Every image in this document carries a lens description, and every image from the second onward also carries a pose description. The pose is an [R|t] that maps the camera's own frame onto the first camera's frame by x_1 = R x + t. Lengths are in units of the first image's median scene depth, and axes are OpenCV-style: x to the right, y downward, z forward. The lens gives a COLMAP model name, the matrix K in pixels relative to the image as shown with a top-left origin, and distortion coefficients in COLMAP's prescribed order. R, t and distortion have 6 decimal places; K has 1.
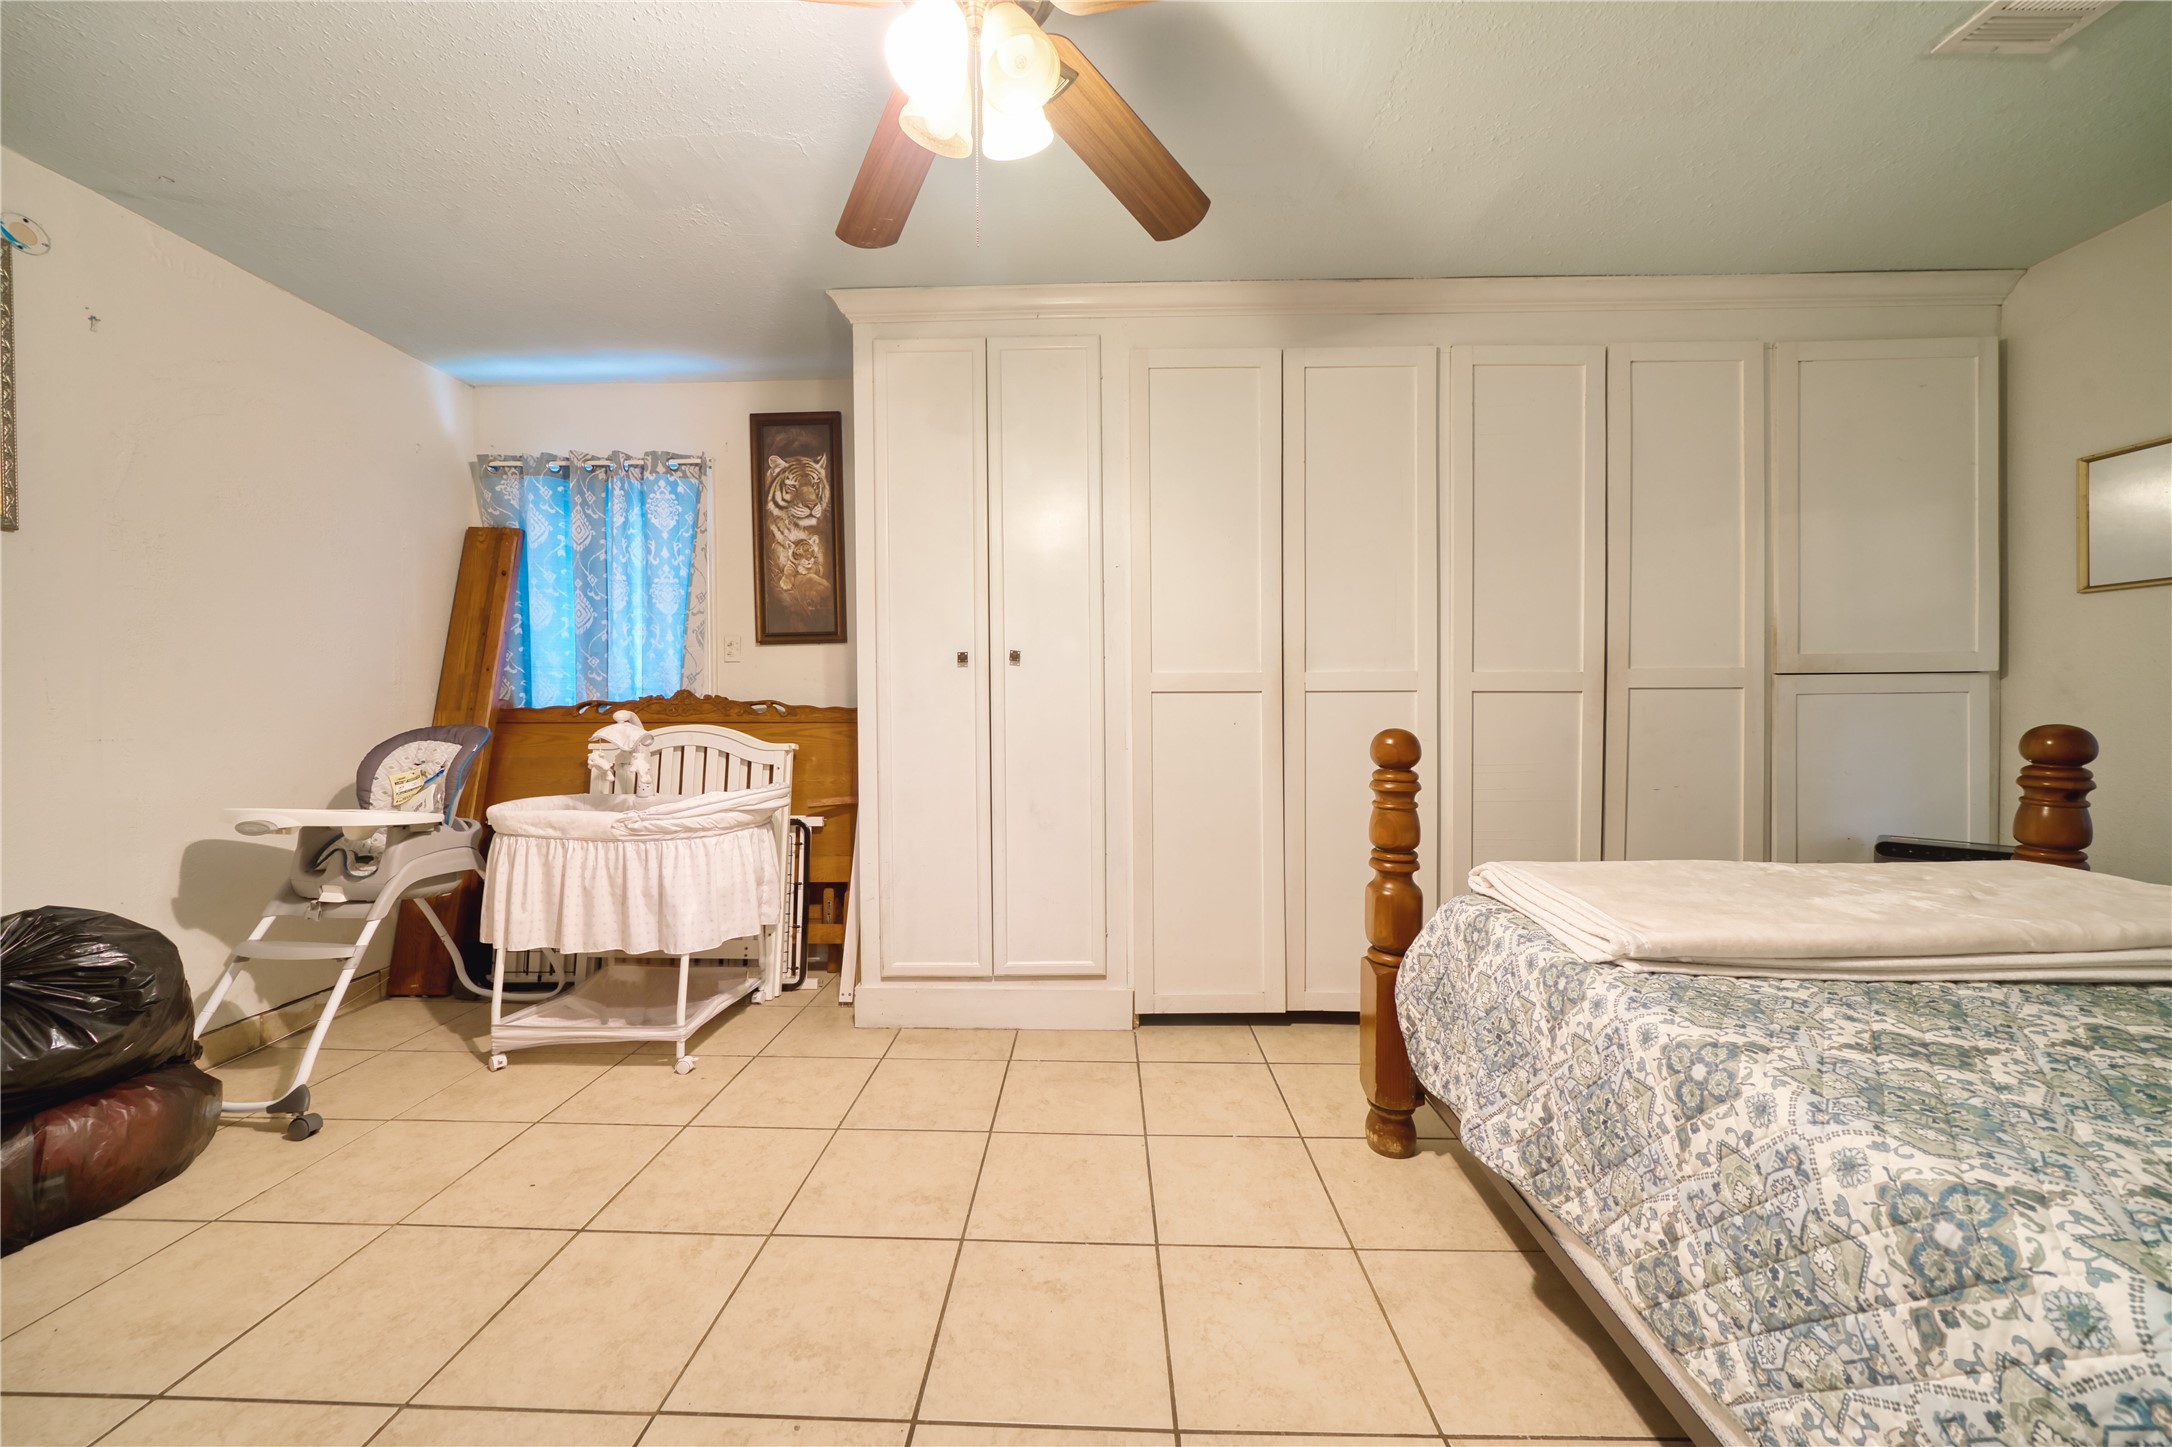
lens RADIAL K [[750.1, 0, 1088.1], [0, 750.1, 724.4], [0, 0, 1]] dist [-0.006921, -0.000058]
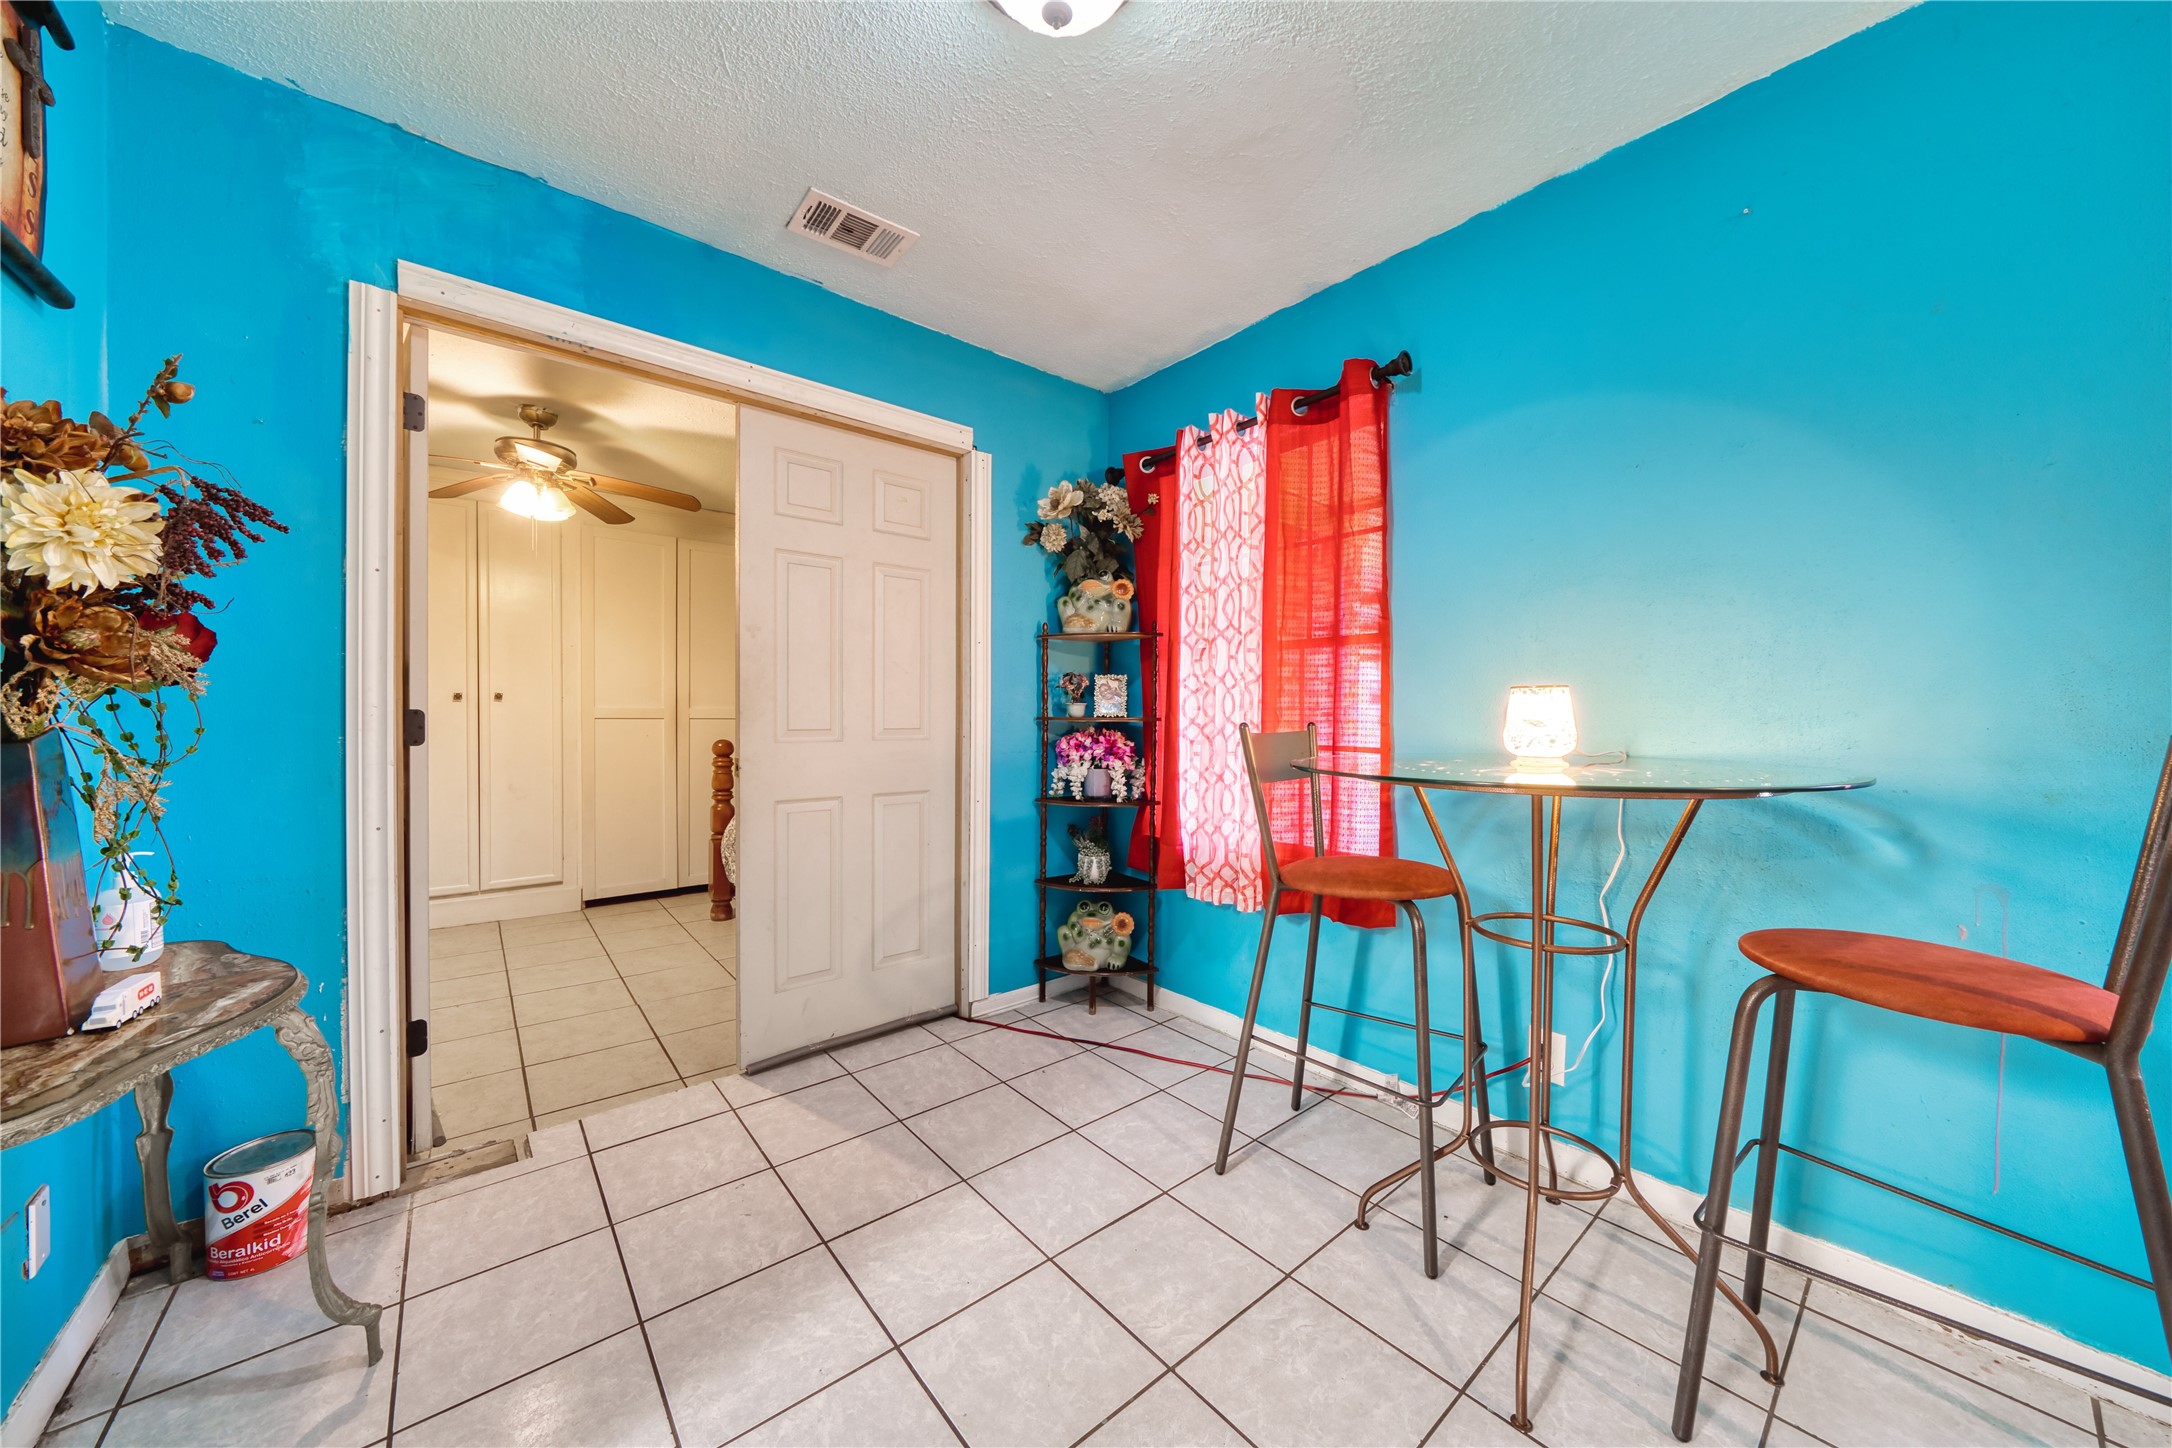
lens RADIAL K [[750.1, 0, 1084.9], [0, 750.1, 722.4], [0, 0, 1]] dist [-0.006921, -0.000058]
pose [[0.761209, -0.000829, 0.648506, -0.182193], [-0.003560, 0.999979, 0.005456, -0.046537], [-0.648497, -0.006462, 0.761190, -1.117554]]
